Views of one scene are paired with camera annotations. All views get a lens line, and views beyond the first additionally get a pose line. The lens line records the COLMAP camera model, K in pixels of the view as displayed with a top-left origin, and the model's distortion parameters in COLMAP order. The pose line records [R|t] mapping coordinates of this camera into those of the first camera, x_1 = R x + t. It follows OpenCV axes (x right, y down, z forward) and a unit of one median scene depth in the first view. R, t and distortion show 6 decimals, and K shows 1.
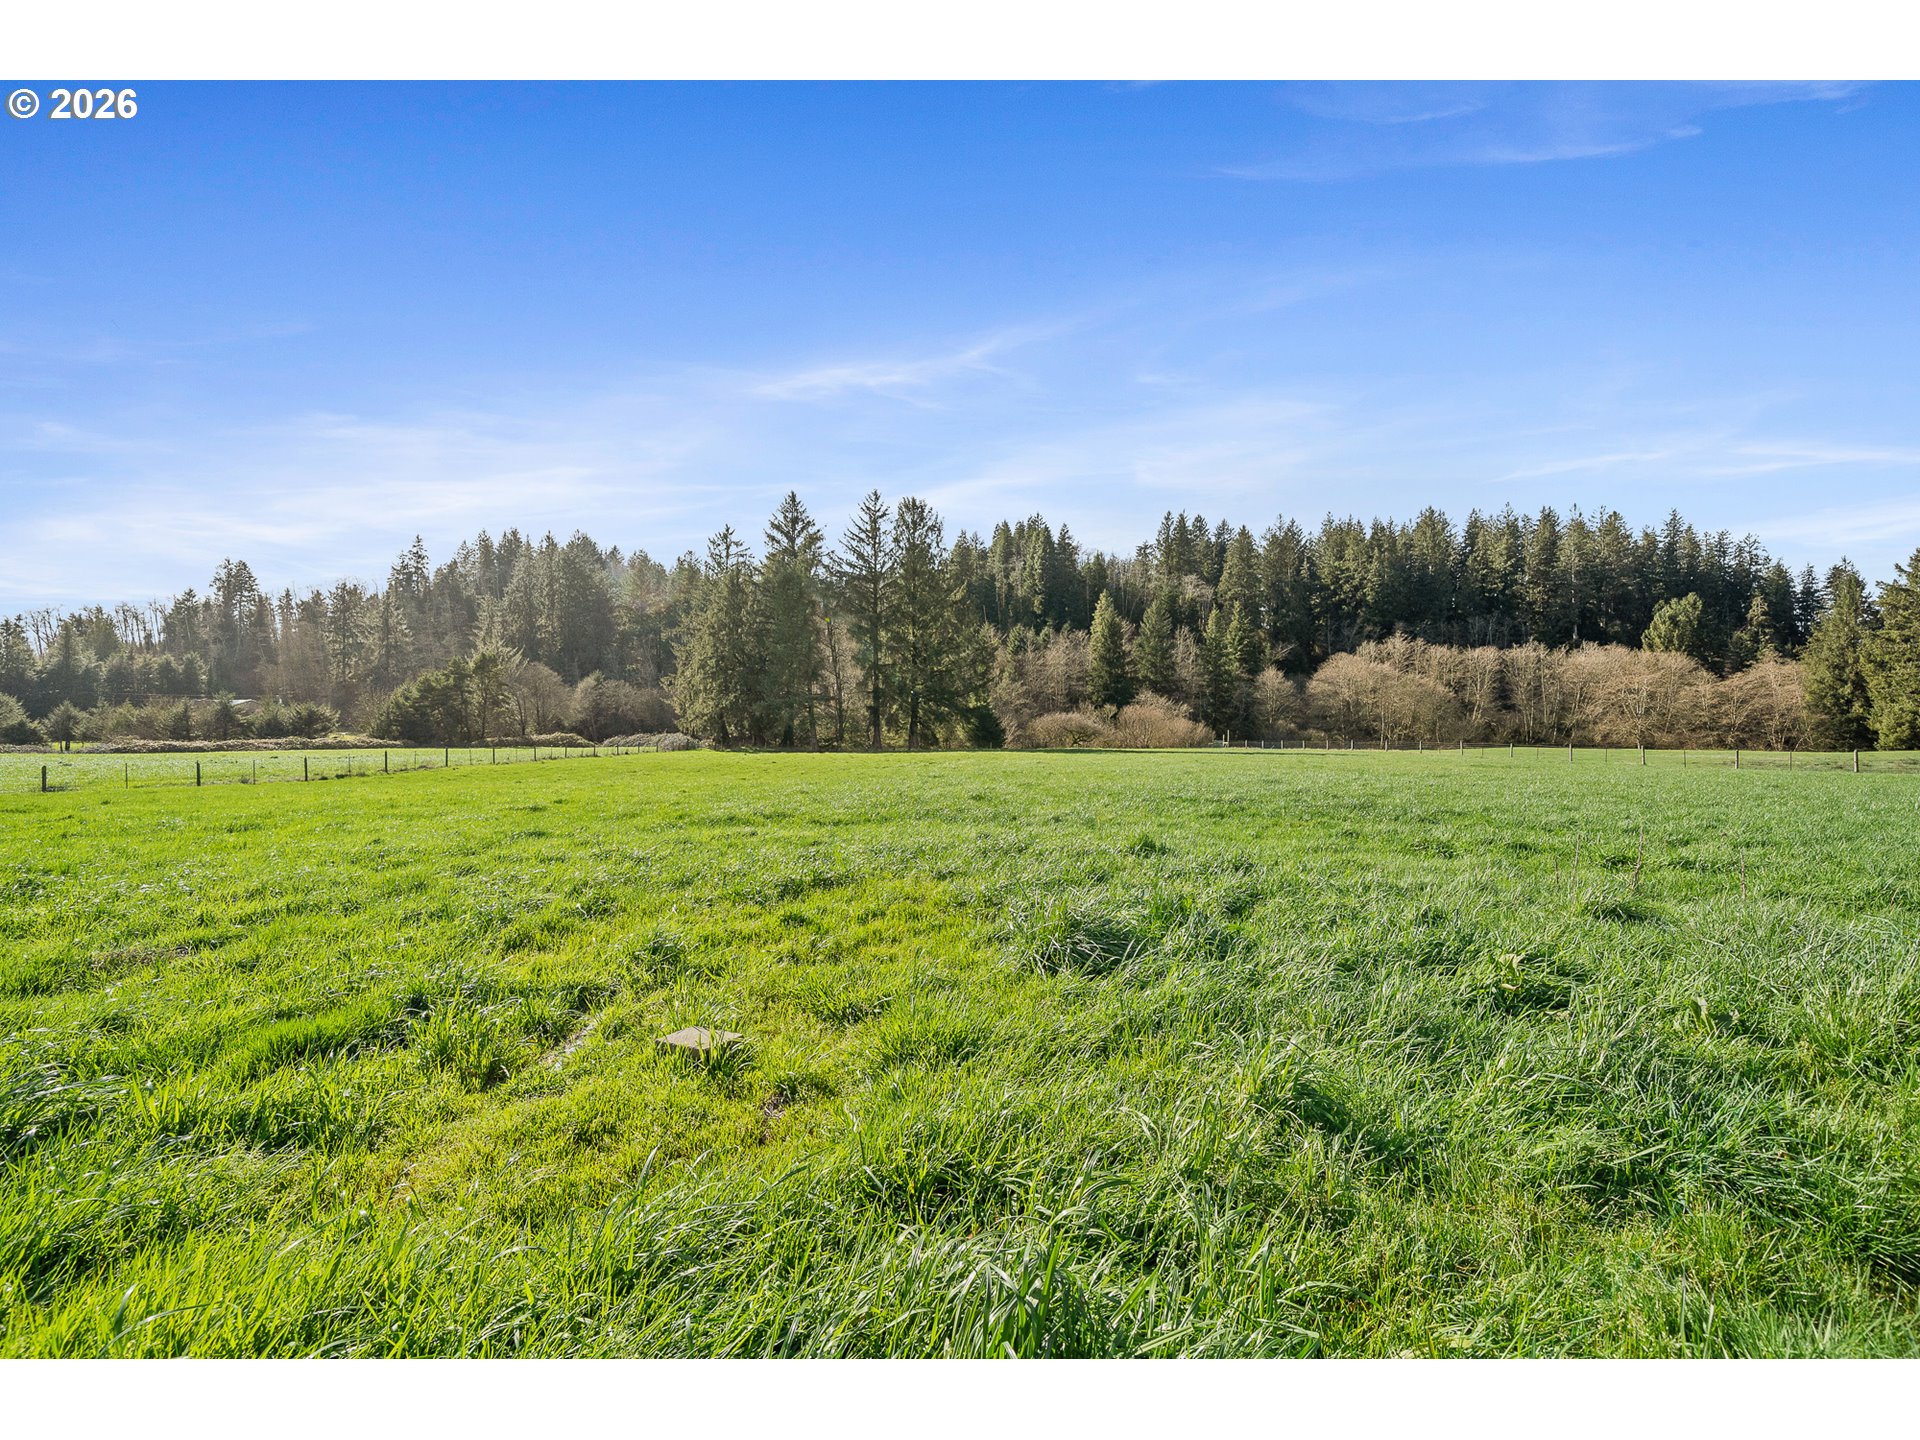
lens RADIAL K [[757.0, 0, 961.4], [0, 757.0, 731.7], [0, 0, 1]] dist [-0.001172, -0.000279]
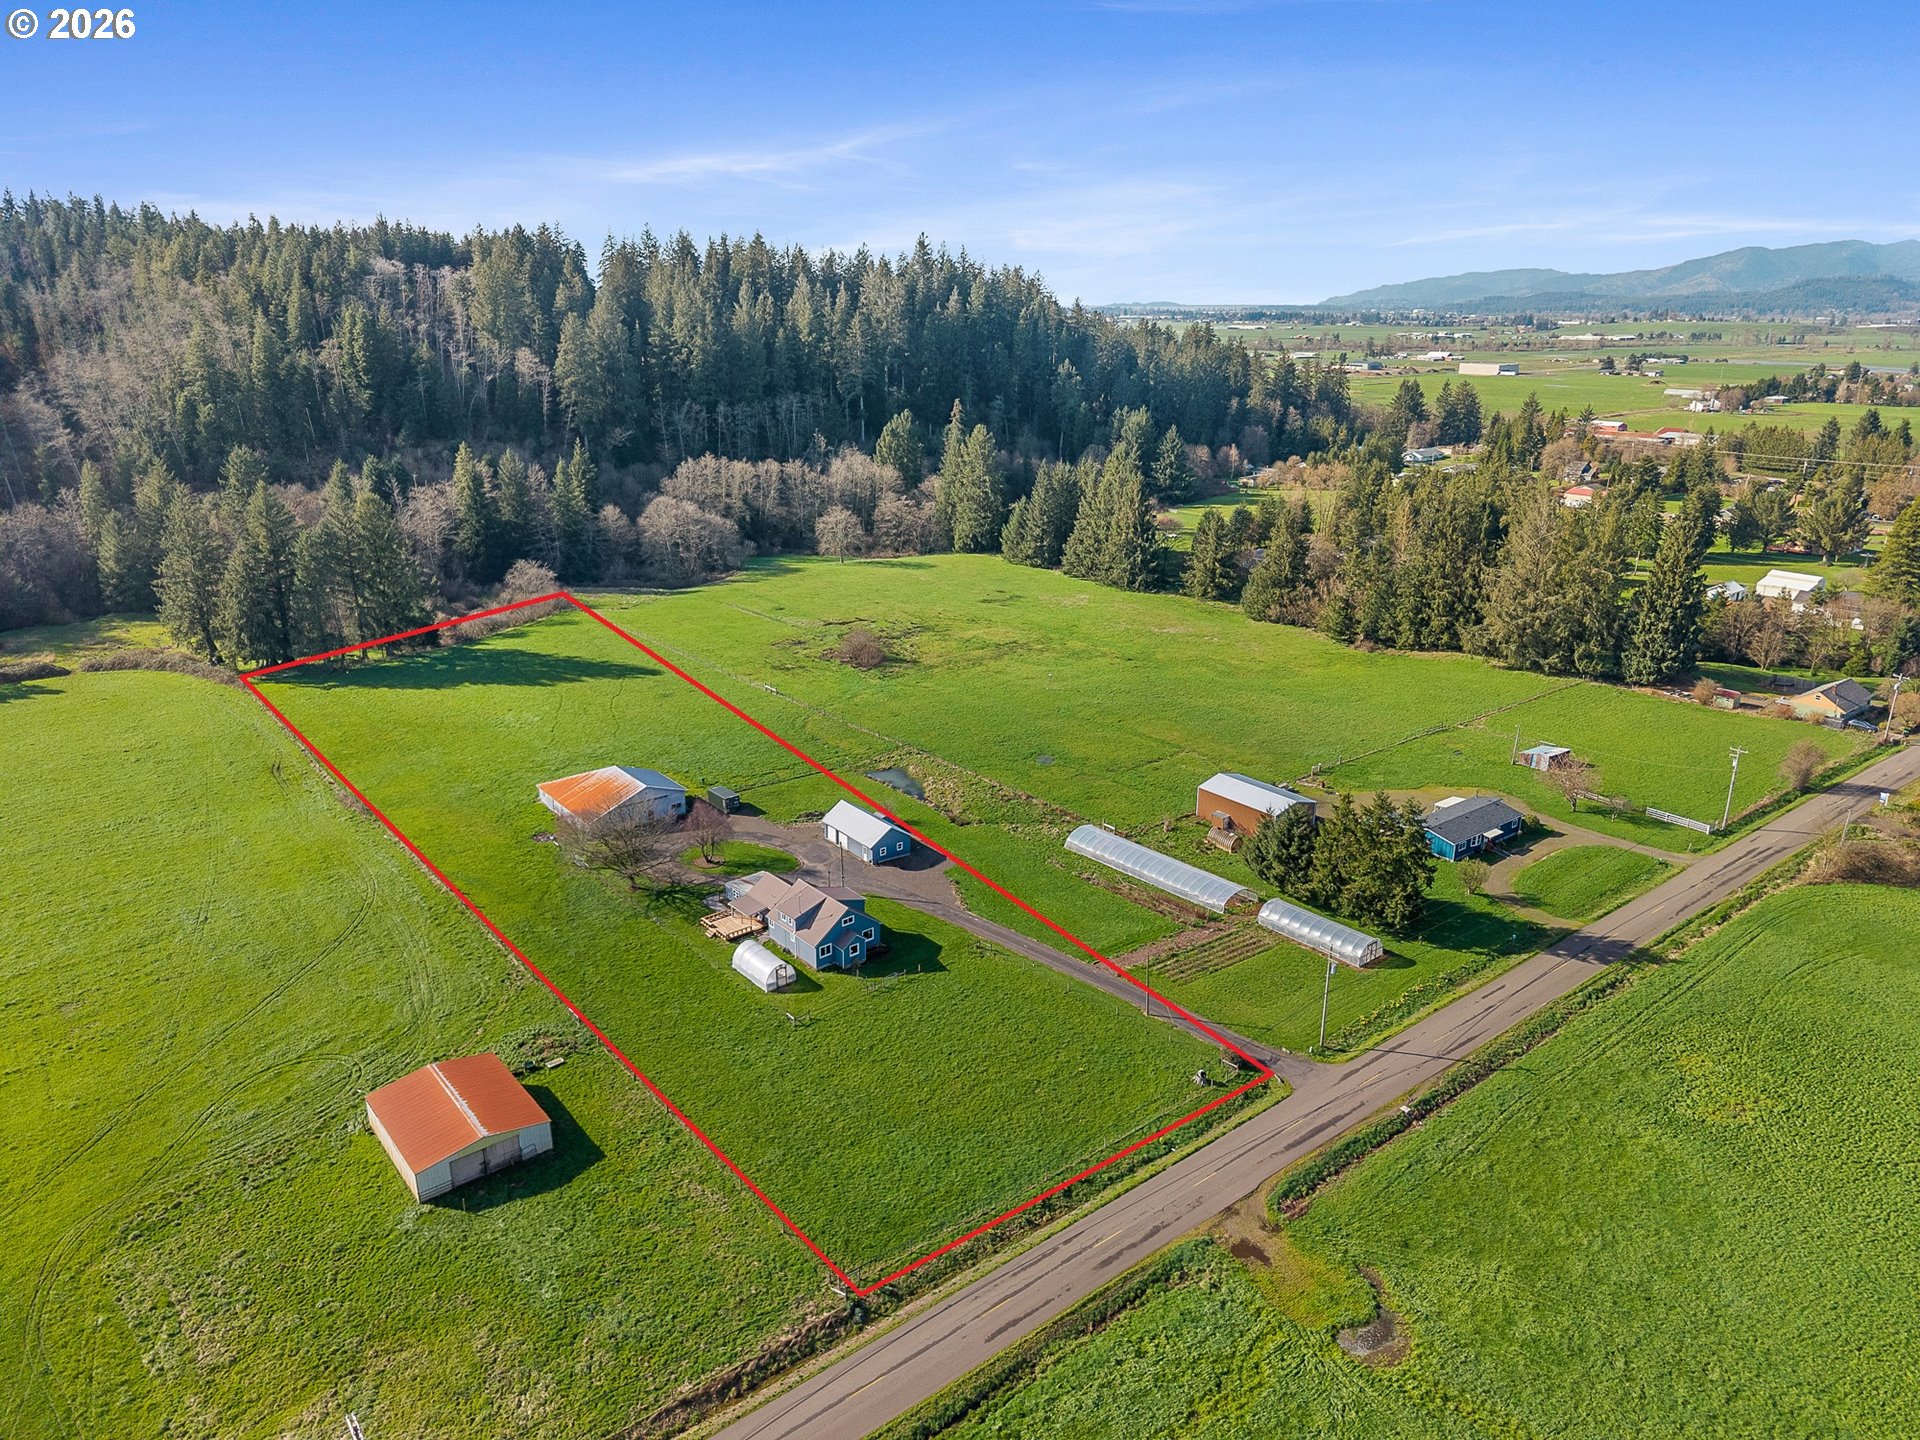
lens RADIAL K [[1272.4, 0, 960.0], [0, 1272.4, 720.0], [0, 0, 1]] dist [0.000732, -0.000360]
pose [[0.807738, -0.178423, 0.561893, -0.352696], [-0.001944, 0.952292, 0.305184, -0.374462], [-0.589538, -0.247601, 0.768856, -1.003731]]
